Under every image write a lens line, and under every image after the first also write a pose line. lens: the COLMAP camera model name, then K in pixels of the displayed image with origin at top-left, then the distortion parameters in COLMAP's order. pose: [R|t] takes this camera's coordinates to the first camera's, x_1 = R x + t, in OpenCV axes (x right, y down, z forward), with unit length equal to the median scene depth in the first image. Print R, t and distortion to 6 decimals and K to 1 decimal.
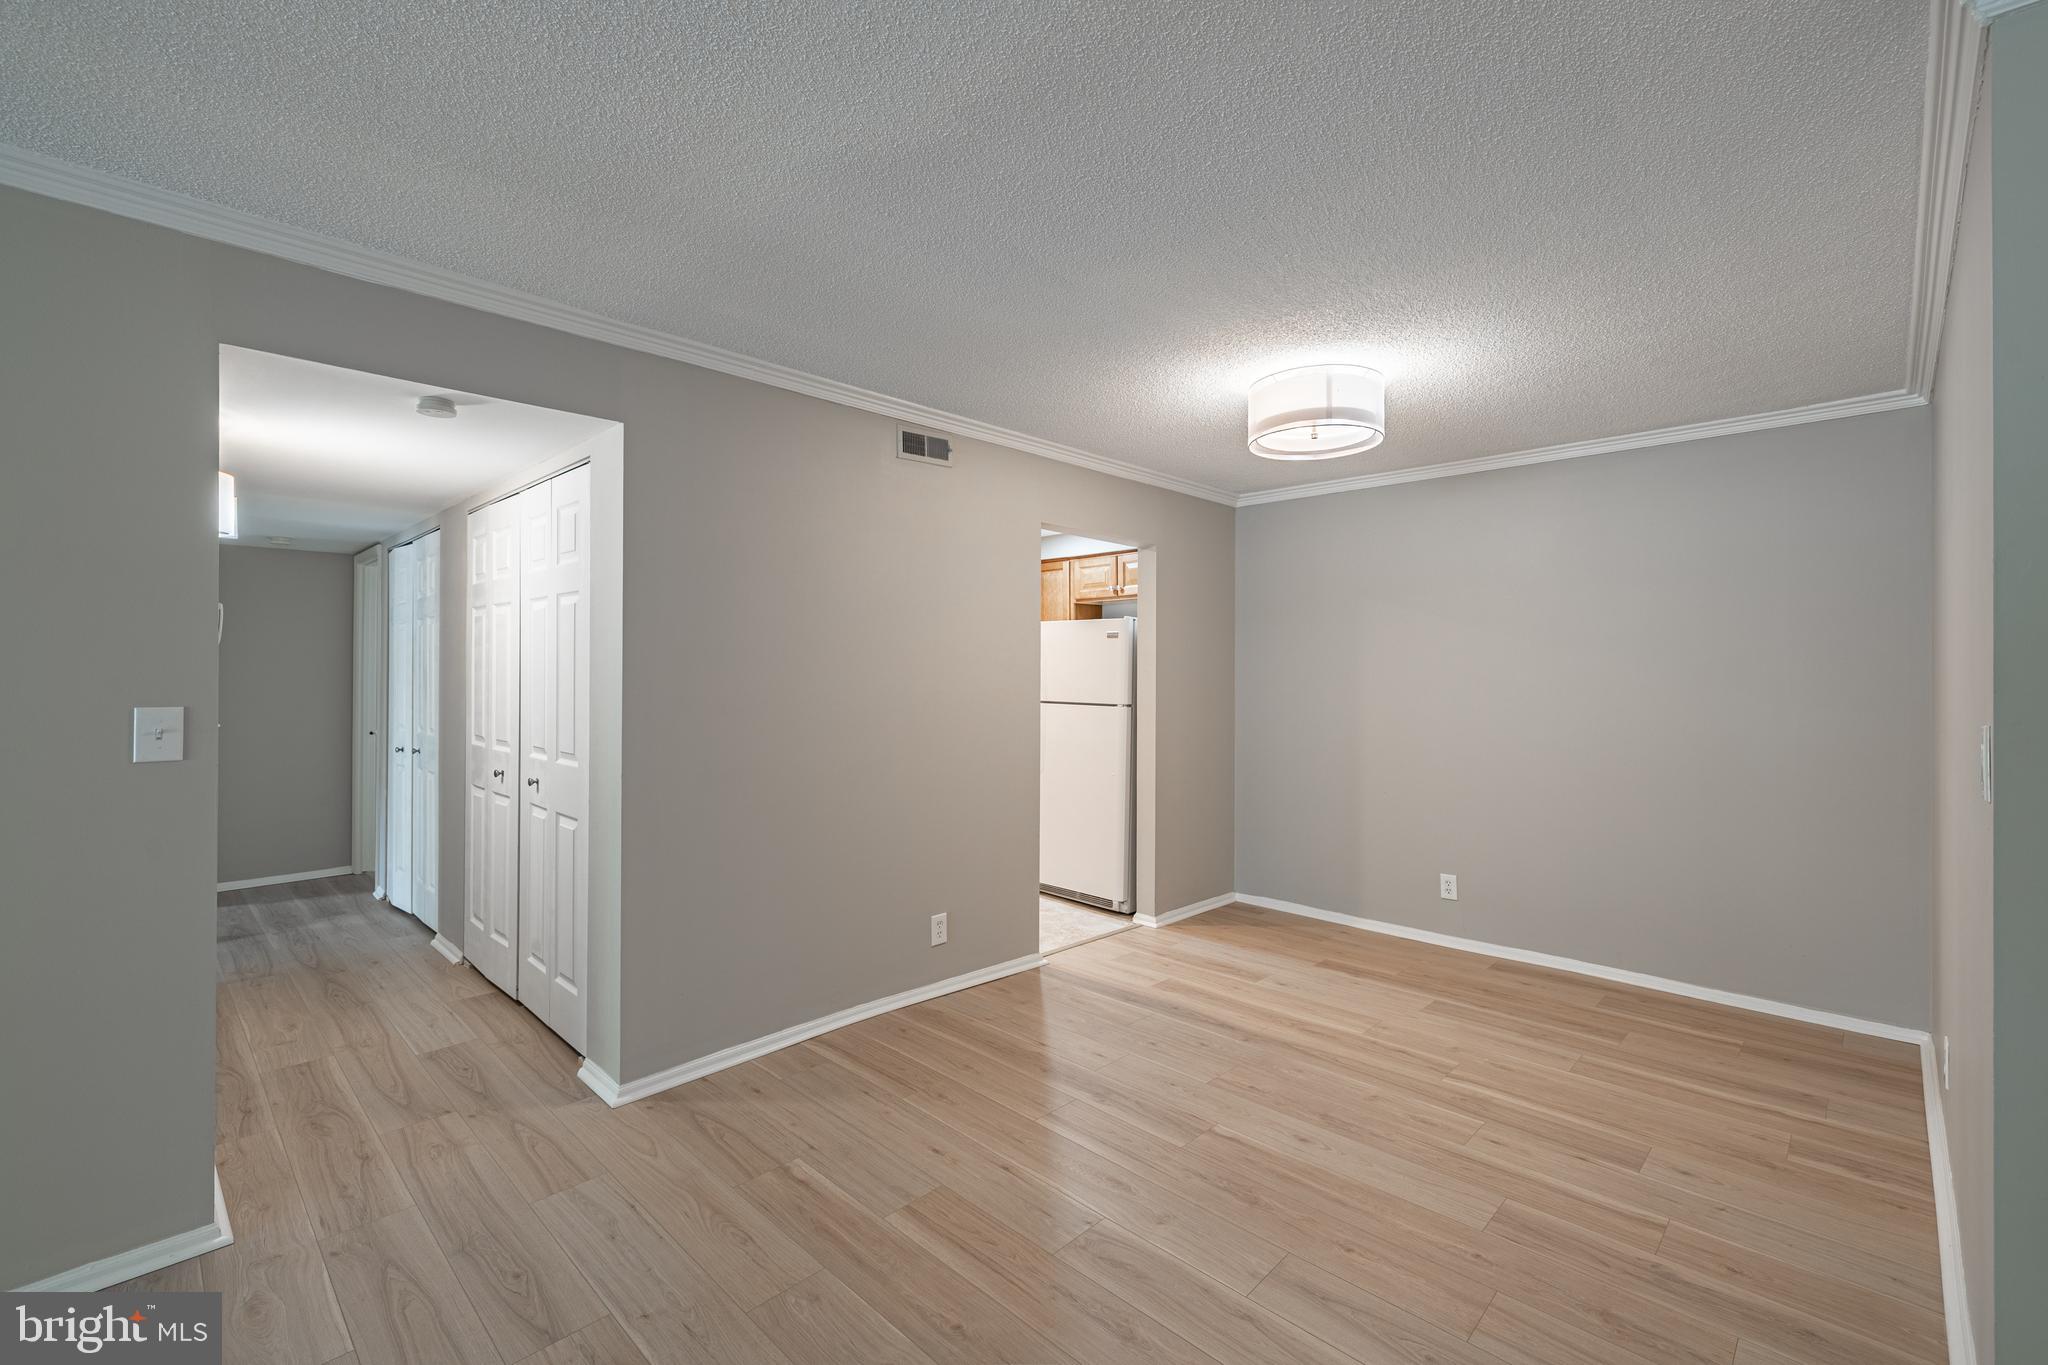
lens RADIAL K [[855.7, 0, 1034.5], [0, 855.7, 677.3], [0, 0, 1]] dist [0.000712, 0.000546]
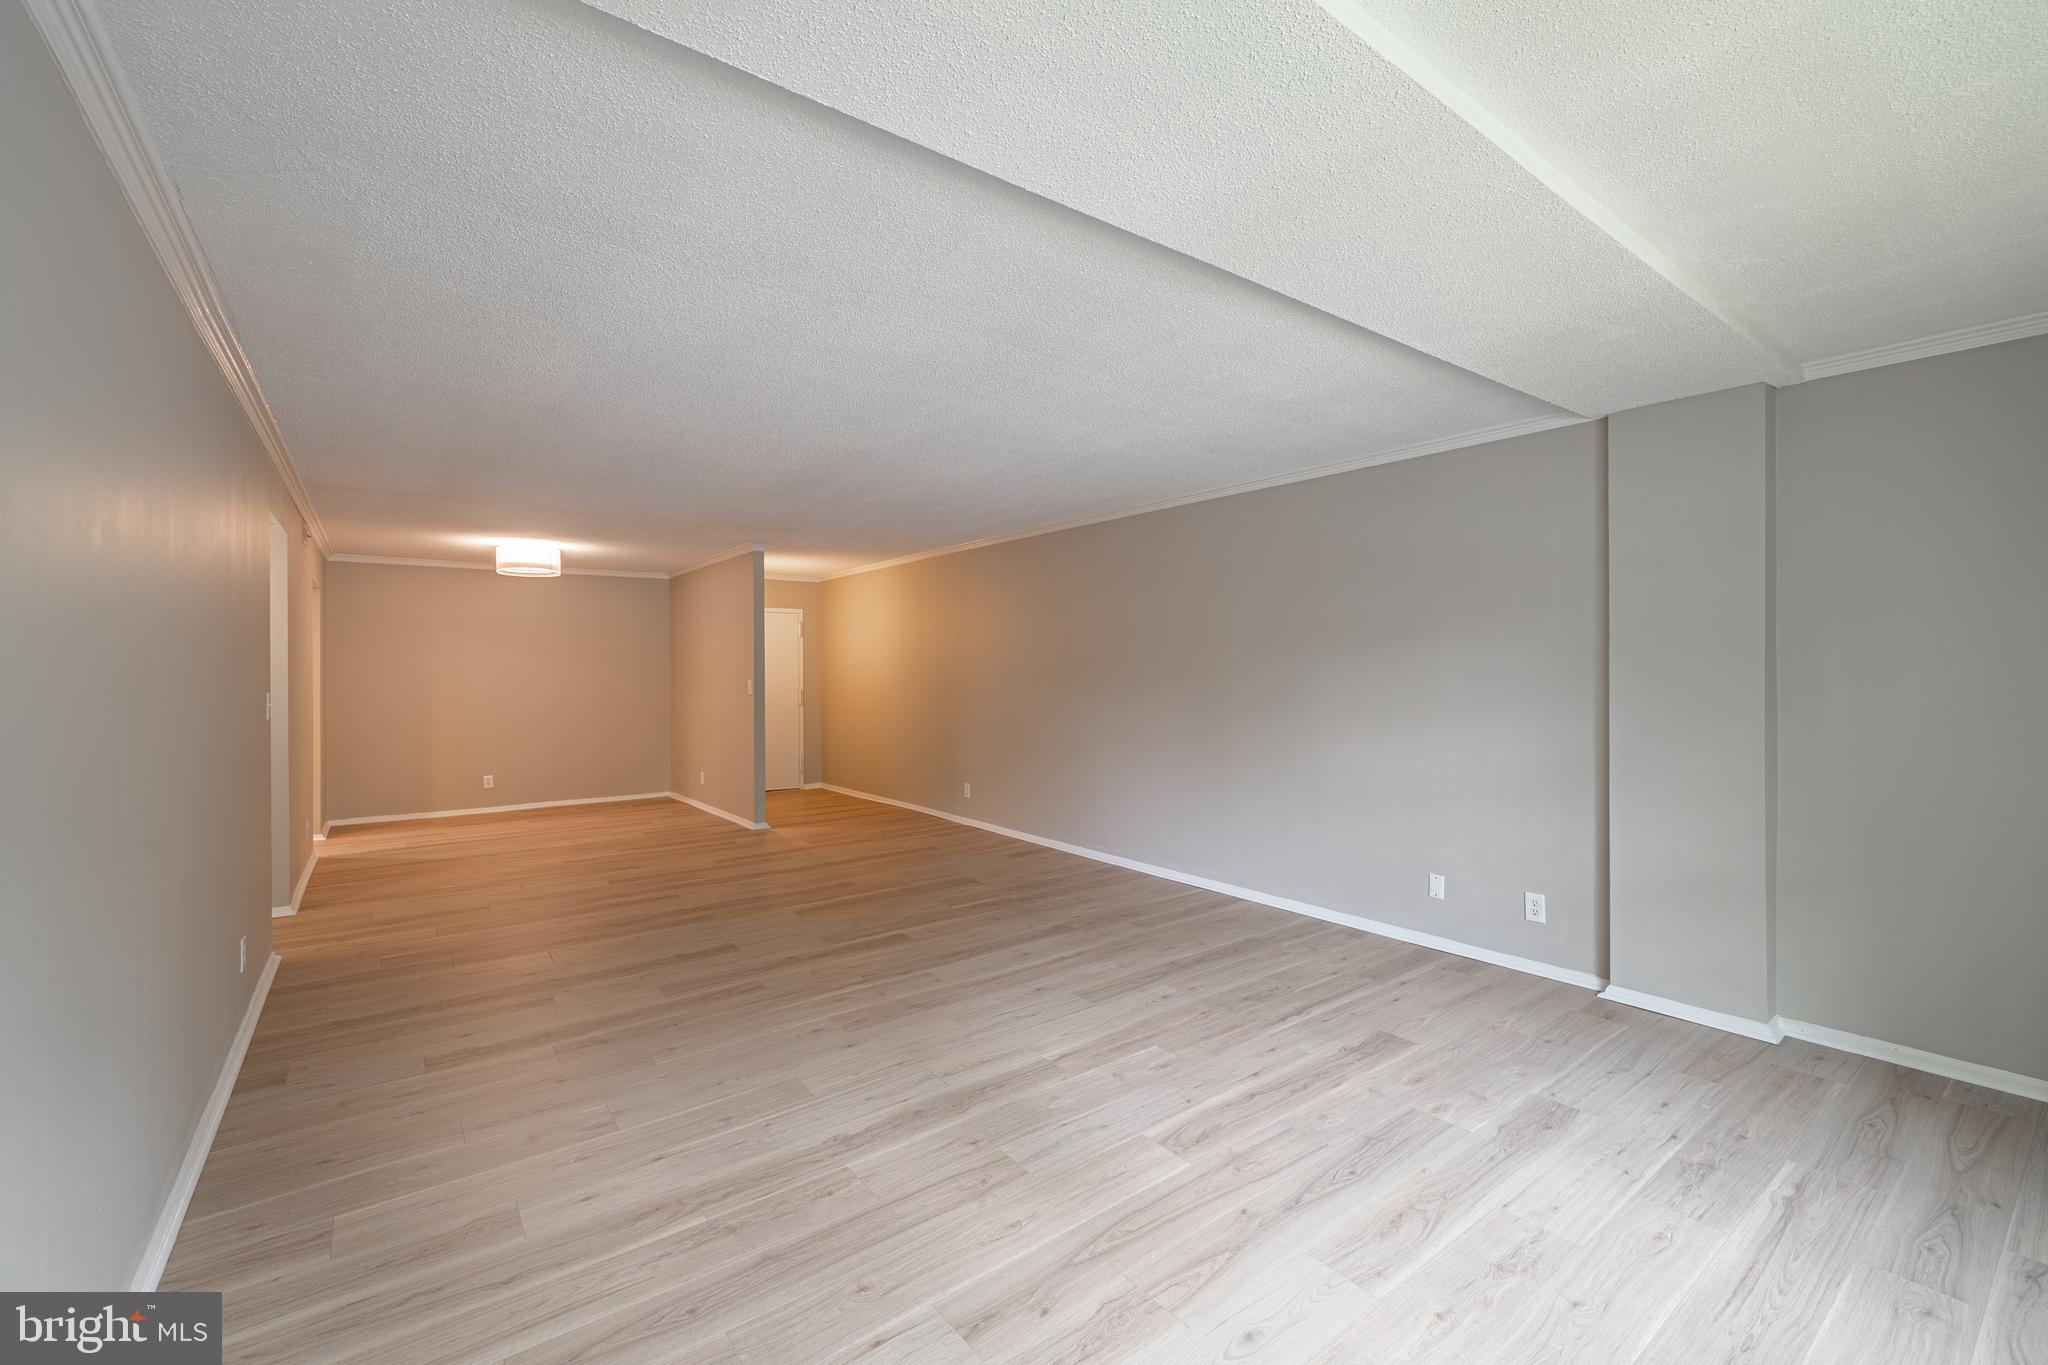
lens RADIAL K [[855.7, 0, 1021.9], [0, 855.7, 668.9], [0, 0, 1]] dist [0.000712, 0.000546]
pose [[0.156539, -0.009224, 0.987629, -1.980401], [0.009723, 0.999922, 0.007797, -0.019372], [-0.987624, 0.008382, 0.156617, -0.778631]]
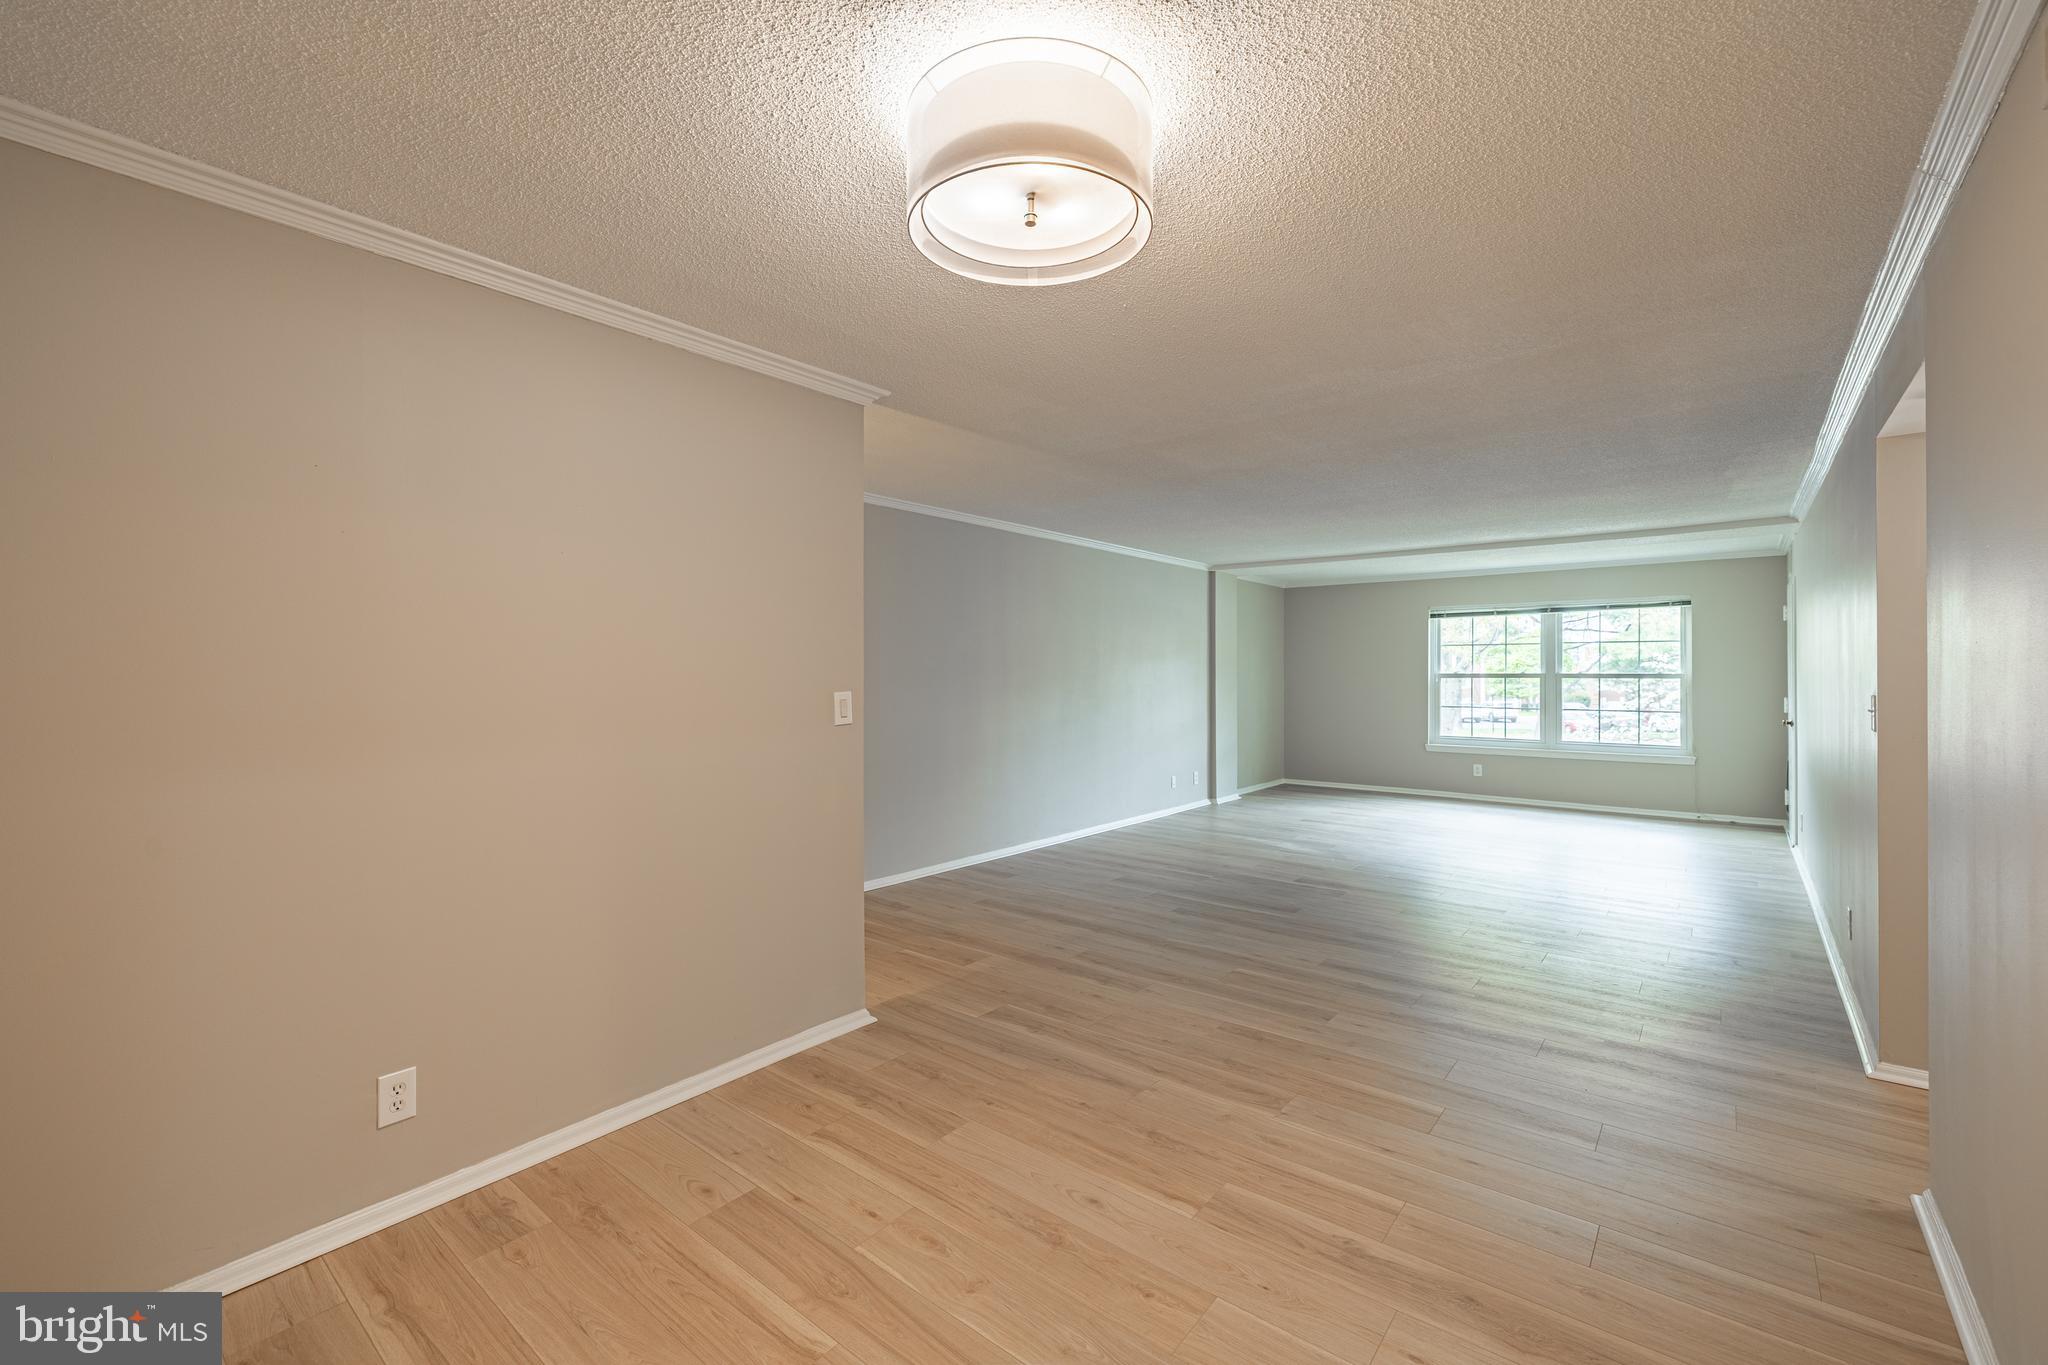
lens RADIAL K [[855.7, 0, 1025.1], [0, 855.7, 674.8], [0, 0, 1]] dist [0.000712, 0.000546]
pose [[-0.996563, -0.003364, -0.082771, 0.414867], [-0.003462, 0.999993, 0.001044, 0.000365], [0.082767, 0.001327, -0.996568, 1.689004]]
